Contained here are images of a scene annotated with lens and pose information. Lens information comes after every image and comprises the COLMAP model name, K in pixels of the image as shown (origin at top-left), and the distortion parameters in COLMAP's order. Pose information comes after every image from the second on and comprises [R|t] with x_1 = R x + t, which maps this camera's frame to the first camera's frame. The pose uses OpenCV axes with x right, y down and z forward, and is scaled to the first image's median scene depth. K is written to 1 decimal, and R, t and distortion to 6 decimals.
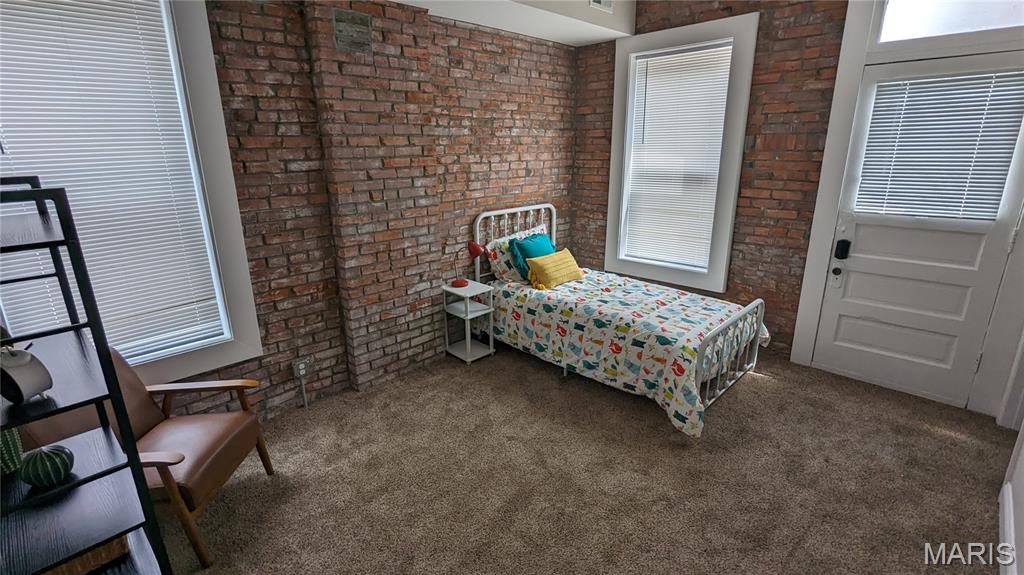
lens RADIAL K [[482.0, 0, 513.1], [0, 482.0, 287.3], [0, 0, 1]] dist [-0.000432, 0.000177]
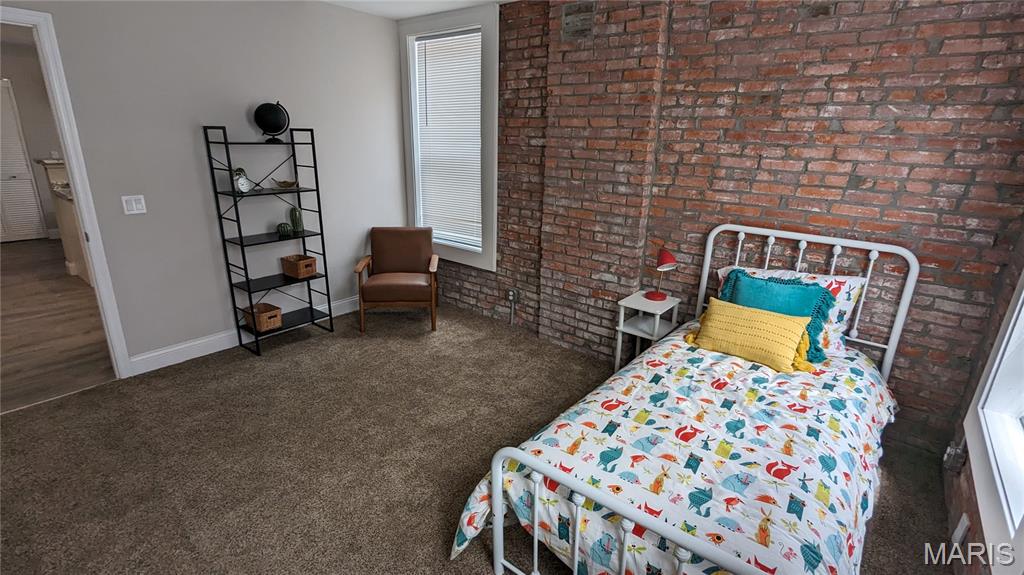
lens RADIAL K [[482.0, 0, 518.3], [0, 482.0, 287.4], [0, 0, 1]] dist [-0.000432, 0.000177]
pose [[0.096187, 0.313673, -0.944647, 0.727107], [-0.312632, 0.910540, 0.270514, -0.193207], [0.944992, 0.269306, 0.185646, 0.688341]]
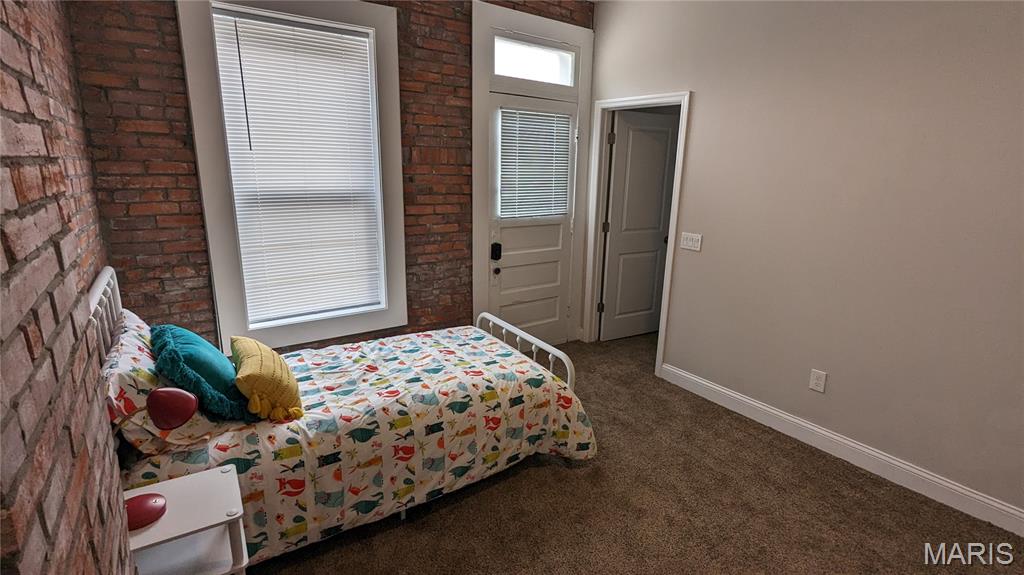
lens RADIAL K [[482.0, 0, 512.0], [0, 482.0, 289.1], [0, 0, 1]] dist [-0.000432, 0.000177]
pose [[0.194900, -0.226340, 0.954350, -0.407052], [0.256400, 0.950932, 0.173167, -0.176399], [-0.946717, 0.210945, 0.243370, 0.682356]]
